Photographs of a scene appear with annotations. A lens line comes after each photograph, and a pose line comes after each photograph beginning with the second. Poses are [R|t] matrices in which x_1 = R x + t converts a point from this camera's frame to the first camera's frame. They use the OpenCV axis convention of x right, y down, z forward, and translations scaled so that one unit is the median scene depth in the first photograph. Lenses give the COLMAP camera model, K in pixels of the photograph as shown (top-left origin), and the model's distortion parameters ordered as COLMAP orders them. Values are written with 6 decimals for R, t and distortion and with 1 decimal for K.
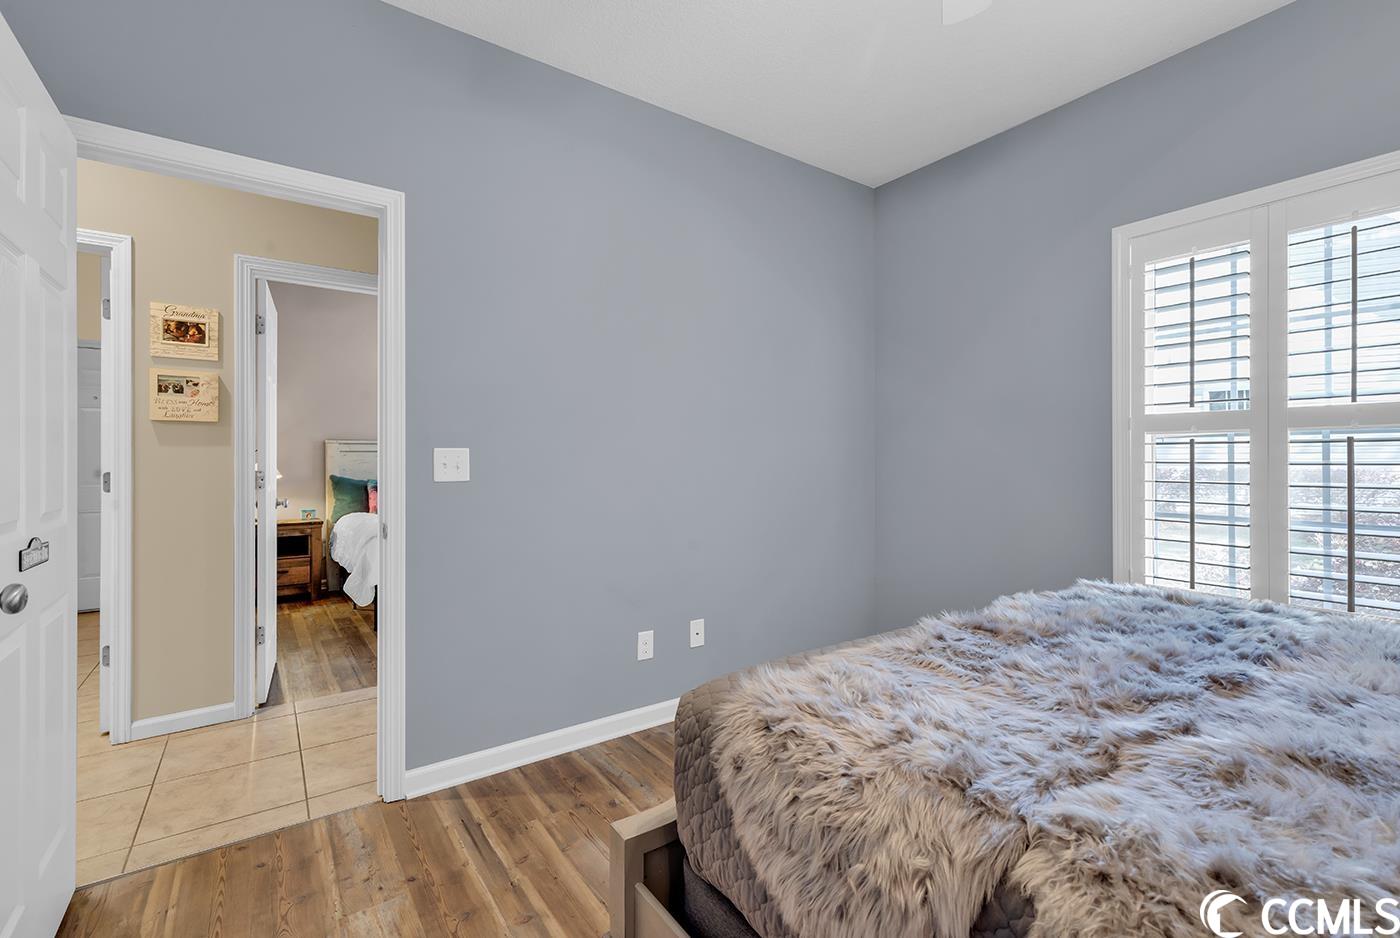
lens RADIAL K [[625.5, 0, 706.2], [0, 625.5, 462.5], [0, 0, 1]] dist [-0.001112, -0.000119]
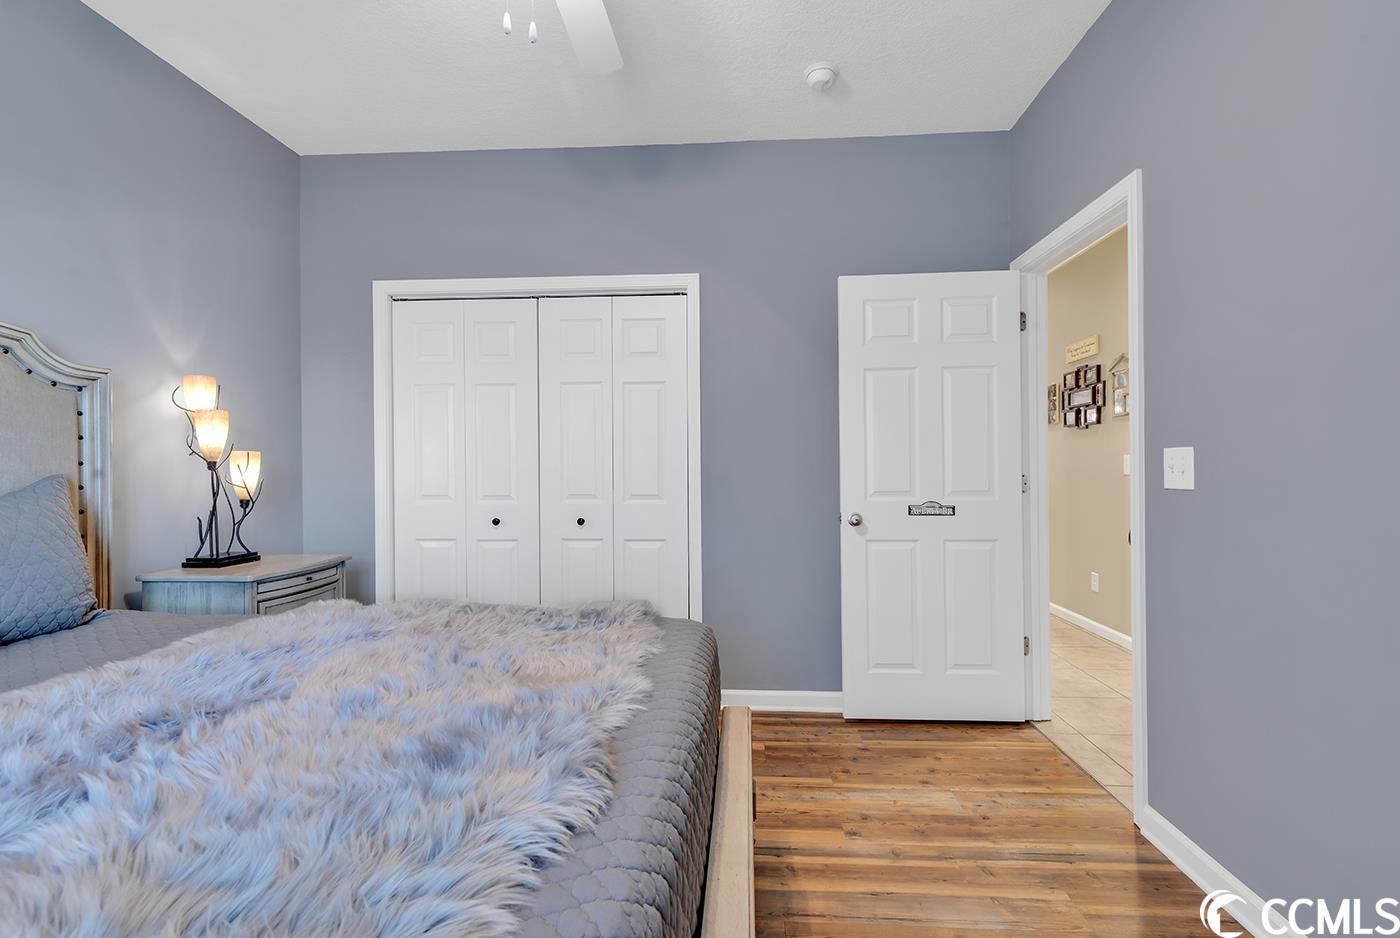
lens RADIAL K [[625.5, 0, 706.2], [0, 625.5, 462.5], [0, 0, 1]] dist [-0.001112, -0.000119]
pose [[-0.630826, 0.006255, -0.775899, 0.681480], [0.010252, 0.999947, -0.000275, -0.009410], [0.775857, -0.008128, -0.630857, 1.178788]]
